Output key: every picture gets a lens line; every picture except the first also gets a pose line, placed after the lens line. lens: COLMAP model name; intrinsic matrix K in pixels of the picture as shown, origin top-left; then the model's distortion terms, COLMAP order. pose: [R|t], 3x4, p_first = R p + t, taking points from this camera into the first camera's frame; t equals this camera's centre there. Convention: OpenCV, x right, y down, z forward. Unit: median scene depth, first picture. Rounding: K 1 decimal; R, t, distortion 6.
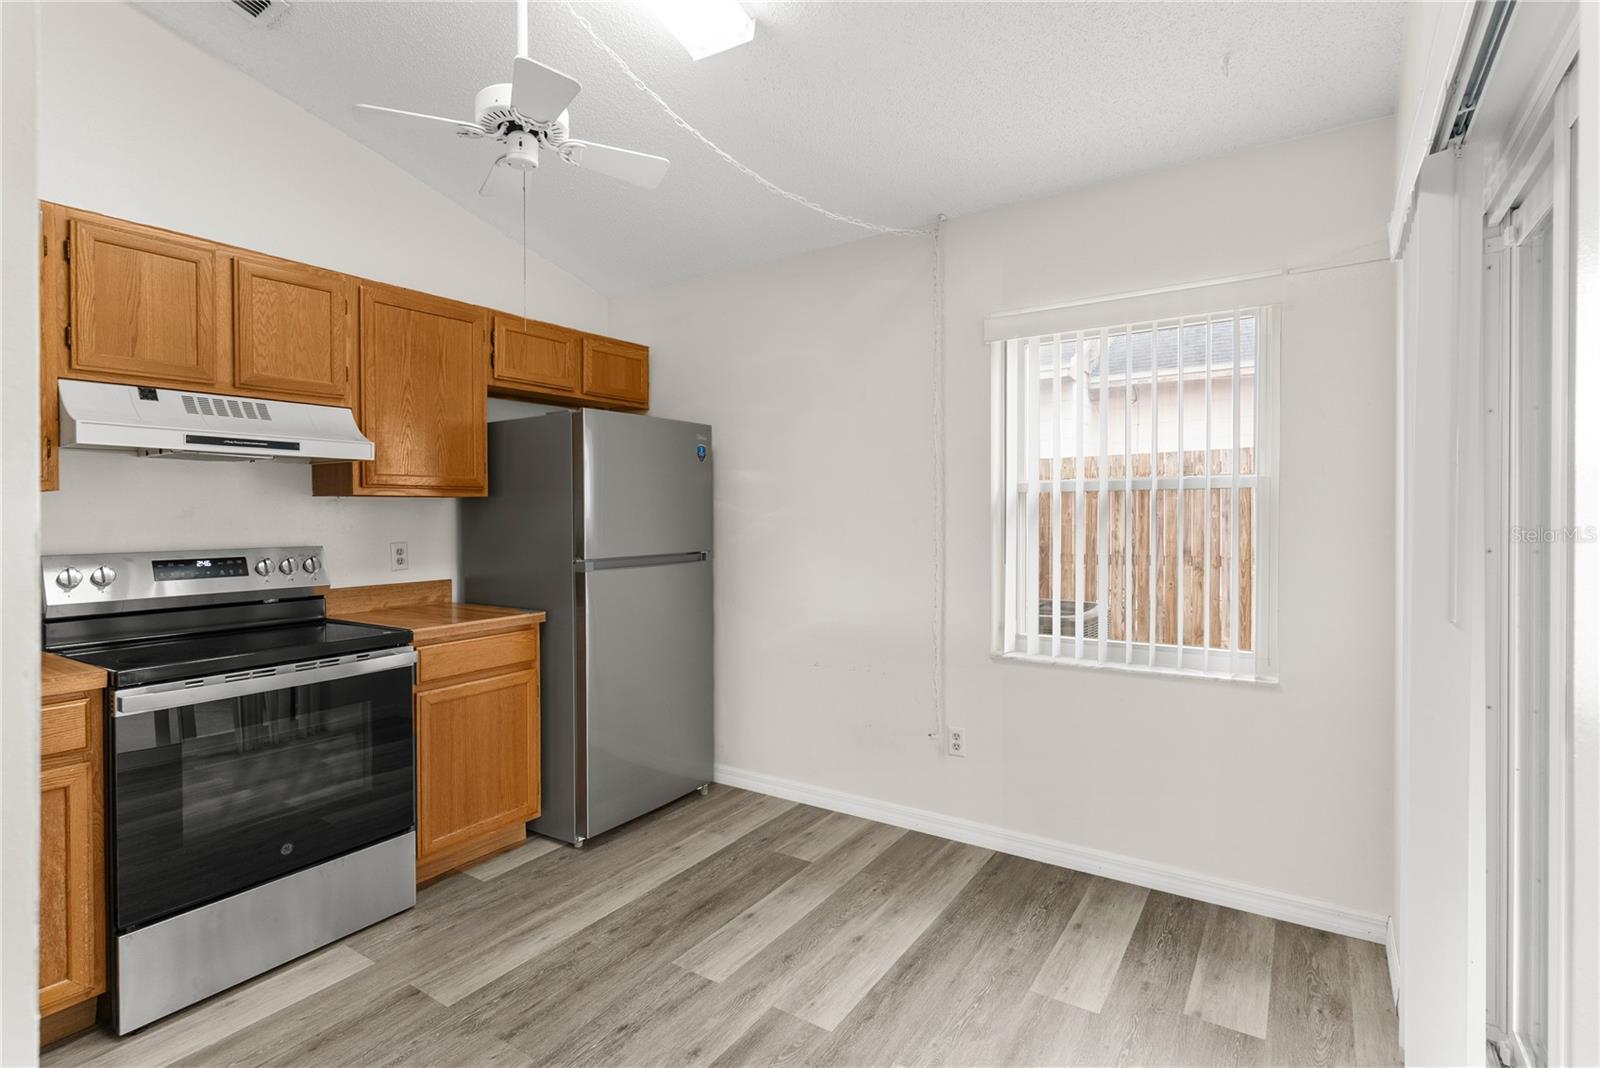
lens RADIAL K [[768.3, 0, 797.8], [0, 768.3, 518.3], [0, 0, 1]] dist [0.002349, -0.000212]
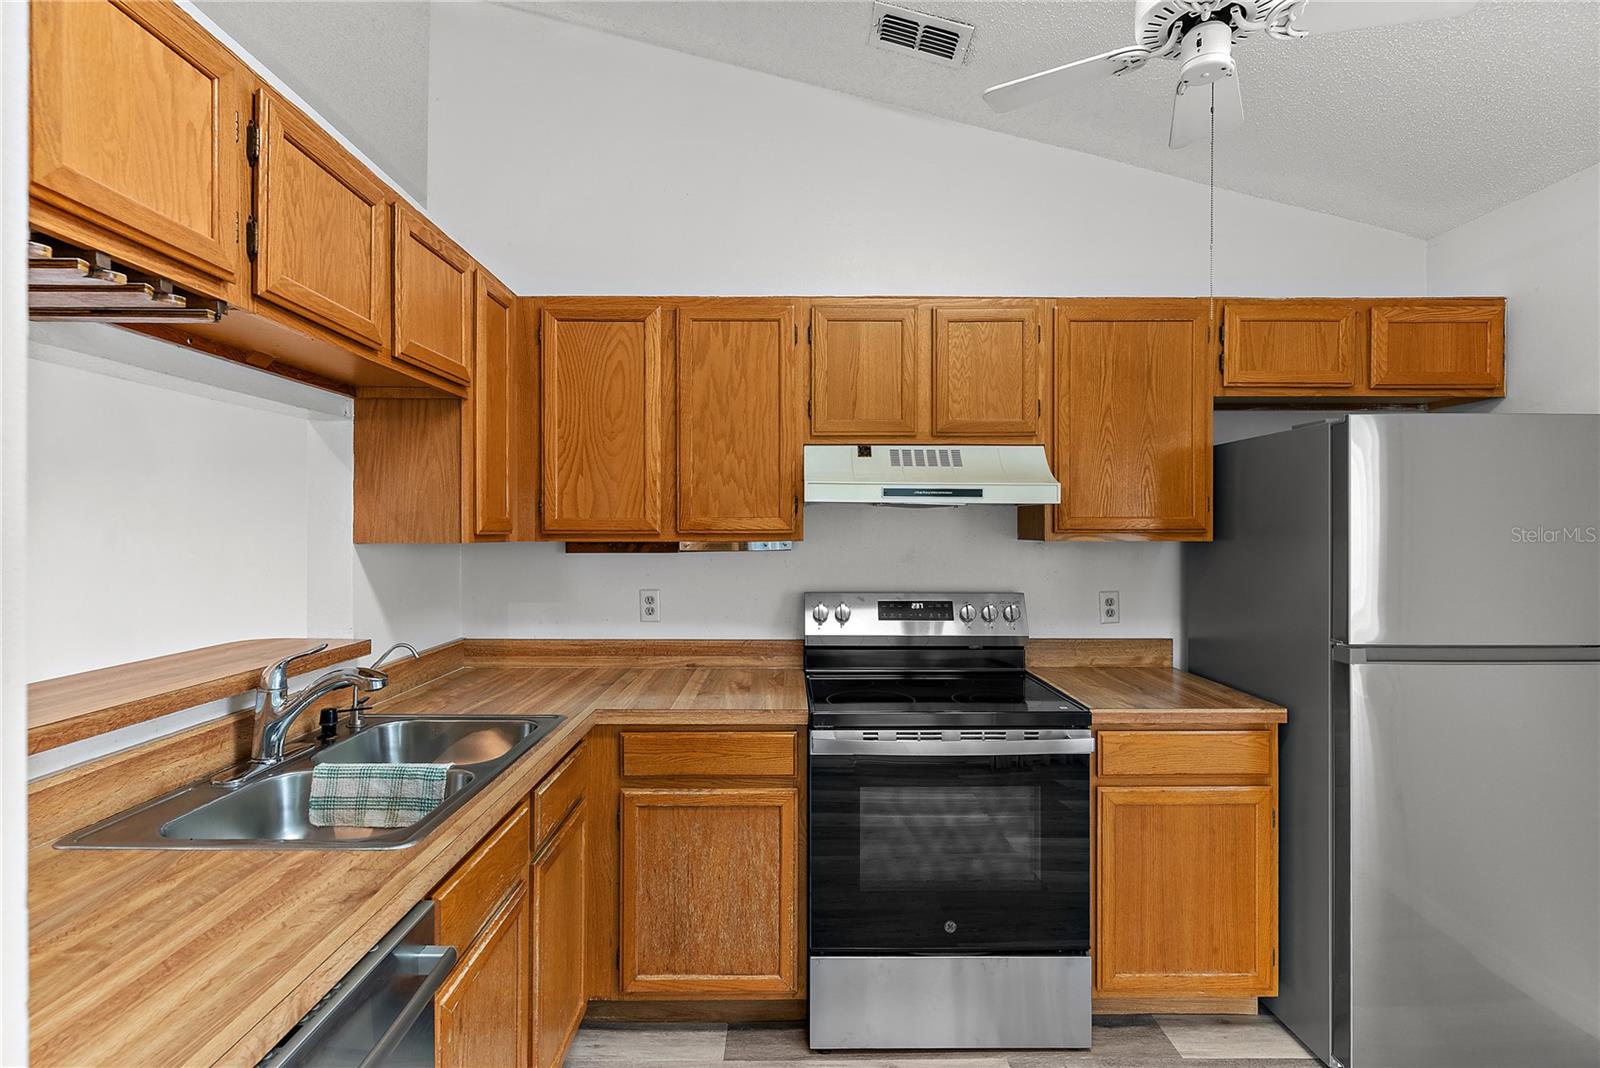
lens RADIAL K [[768.3, 0, 795.6], [0, 768.3, 523.6], [0, 0, 1]] dist [0.002349, -0.000212]
pose [[0.560088, 0.004303, -0.828422, 0.002369], [-0.011726, 0.999928, -0.002734, -0.045166], [0.828350, 0.011245, 0.560097, 0.255915]]
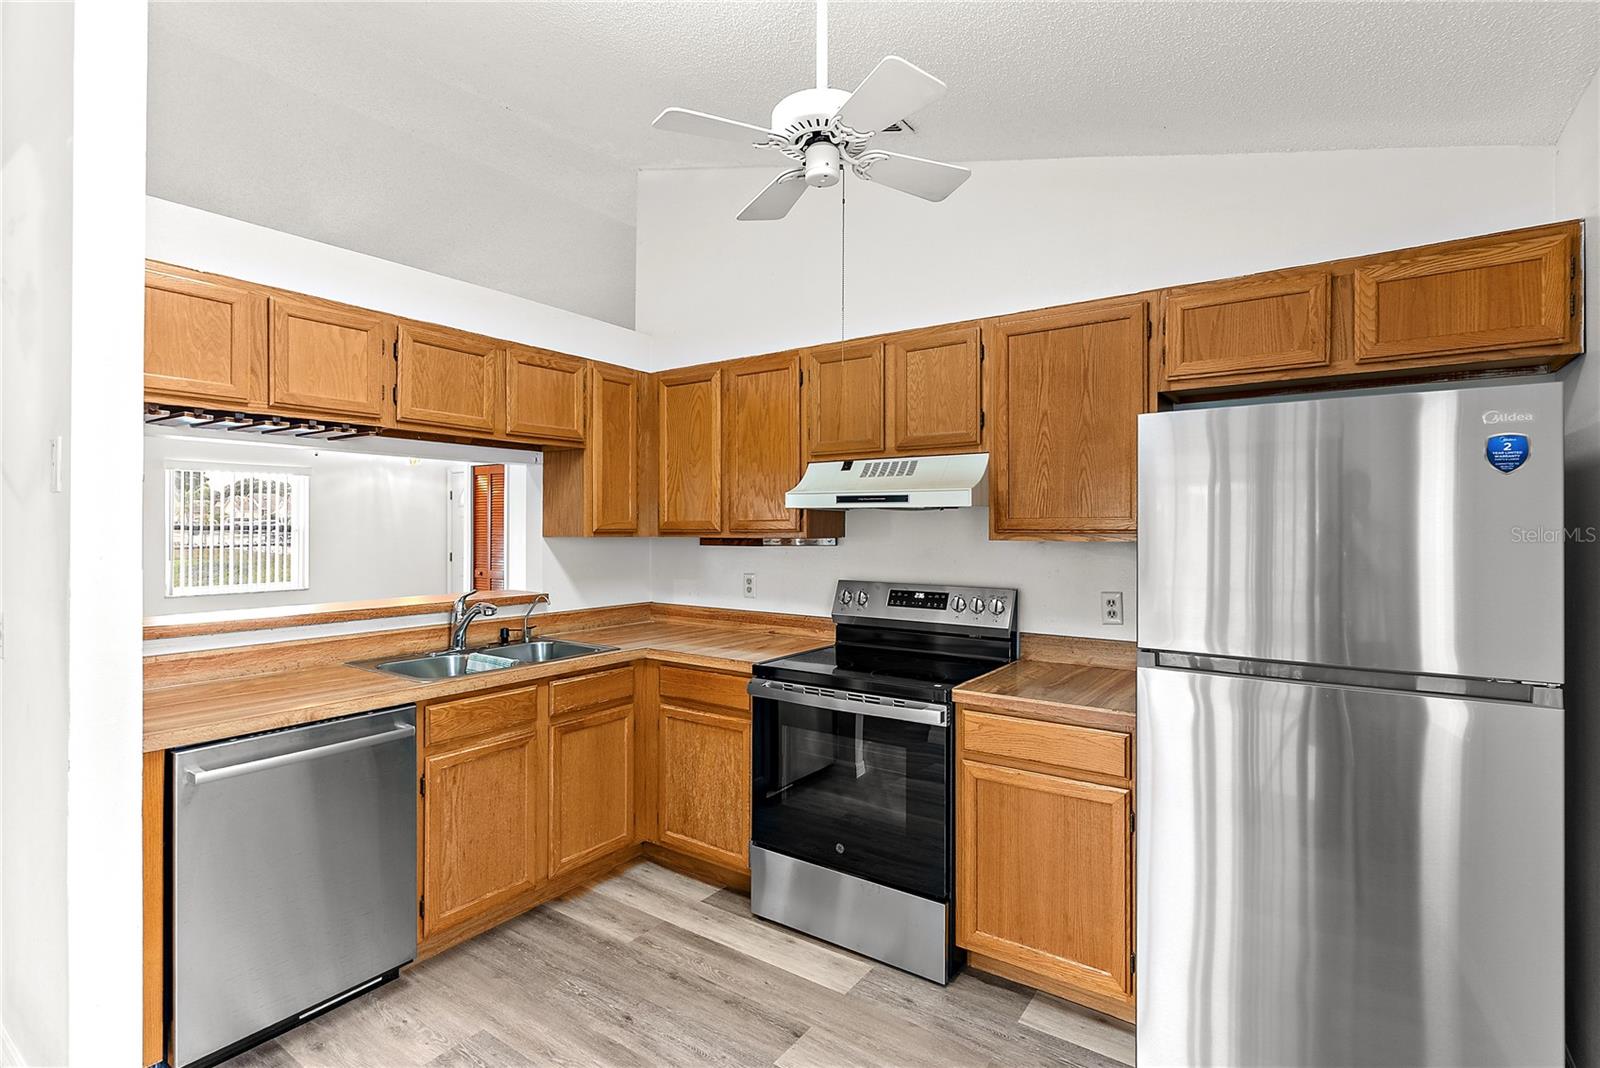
lens RADIAL K [[768.3, 0, 804.2], [0, 768.3, 516.2], [0, 0, 1]] dist [0.002349, -0.000212]
pose [[-0.027374, -0.002562, -0.999622, 0.409495], [-0.007054, 0.999972, -0.002370, -0.057448], [0.999600, 0.006987, -0.027392, 0.792078]]
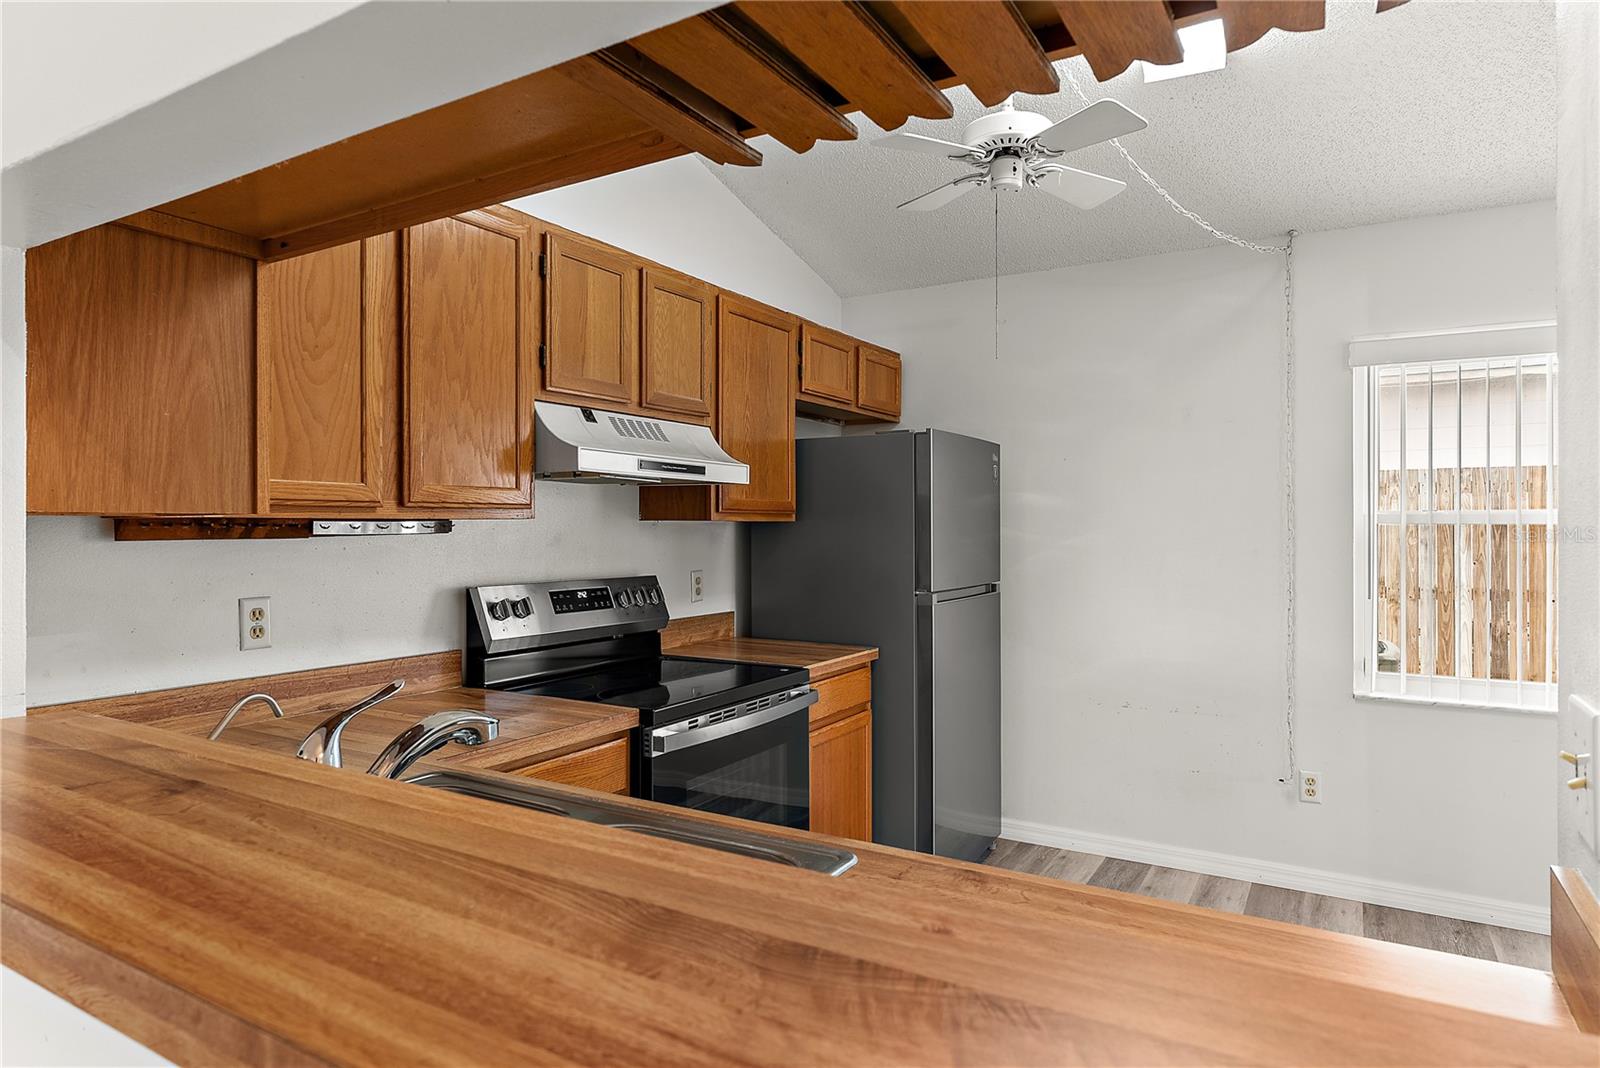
lens RADIAL K [[938.1, 0, 807.4], [0, 938.1, 521.3], [0, 0, 1]] dist [-0.001394, 0.004002]
pose [[0.998301, 0.010744, 0.057270, -0.528316], [-0.010057, 0.999874, -0.012265, -0.017106], [-0.057394, 0.011668, 0.998283, -0.130733]]
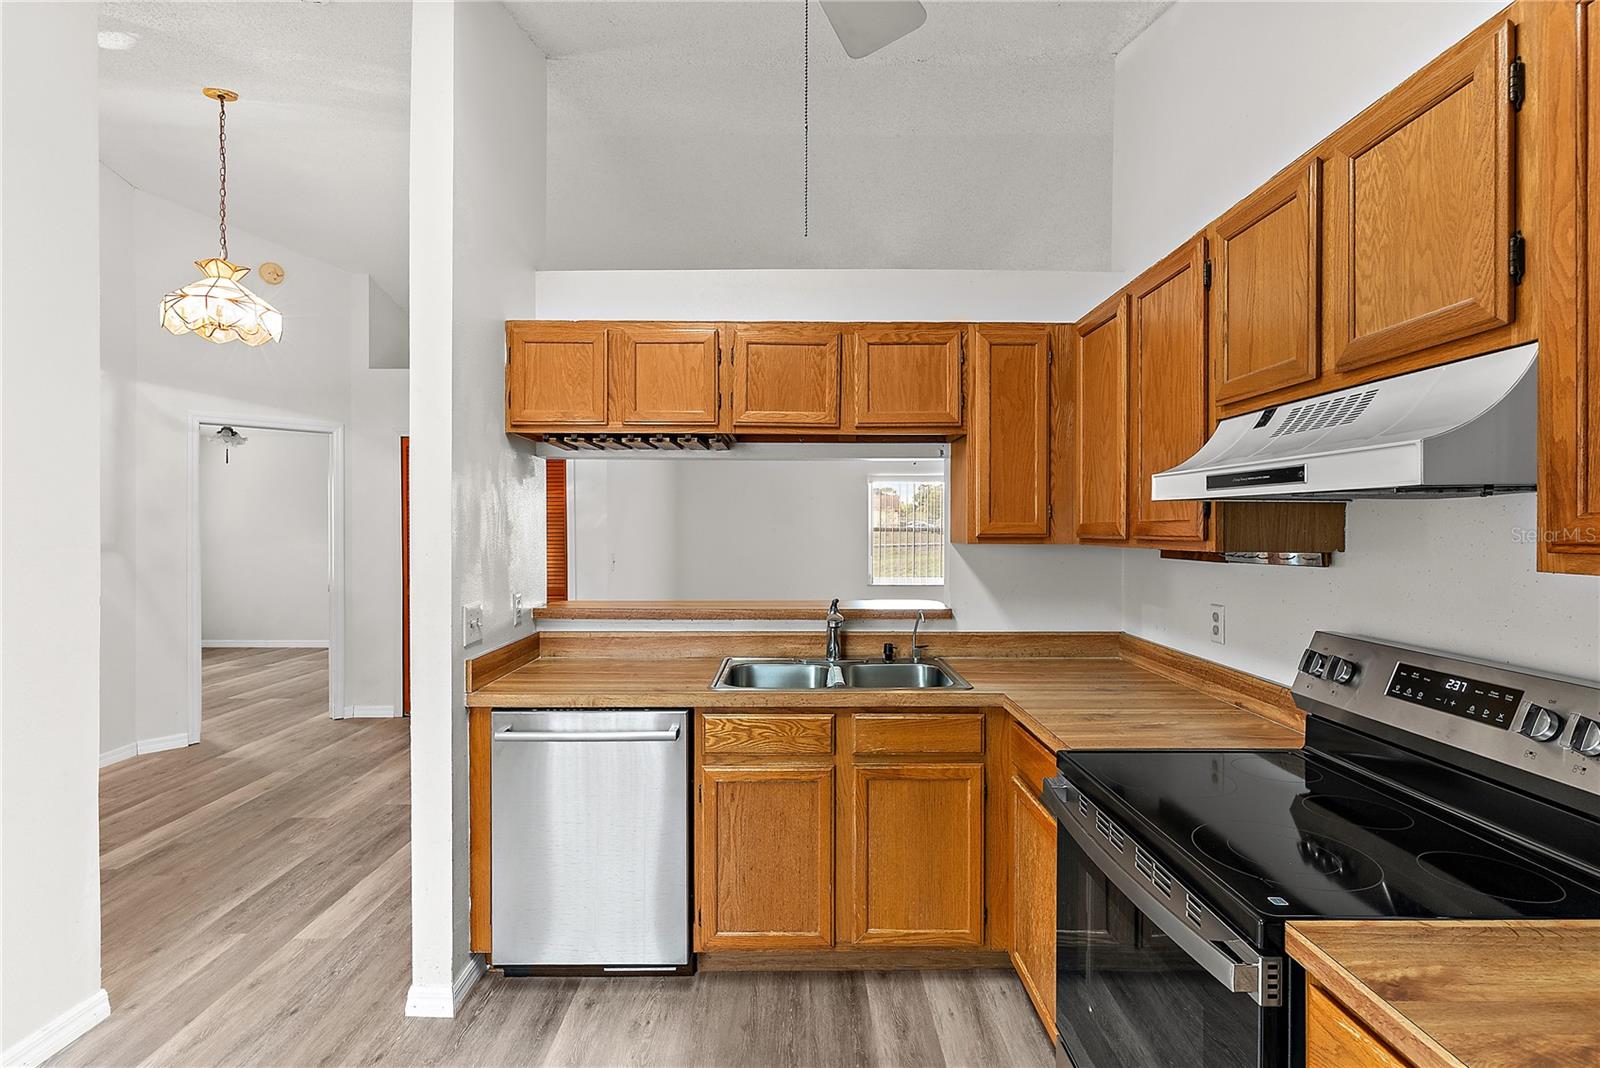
lens RADIAL K [[768.3, 0, 797.2], [0, 768.3, 524.3], [0, 0, 1]] dist [0.002349, -0.000212]
pose [[-0.834407, 0.007883, -0.551092, -0.073831], [0.004392, 0.999961, 0.007654, -0.057937], [0.551131, 0.003966, -0.834409, 1.115571]]
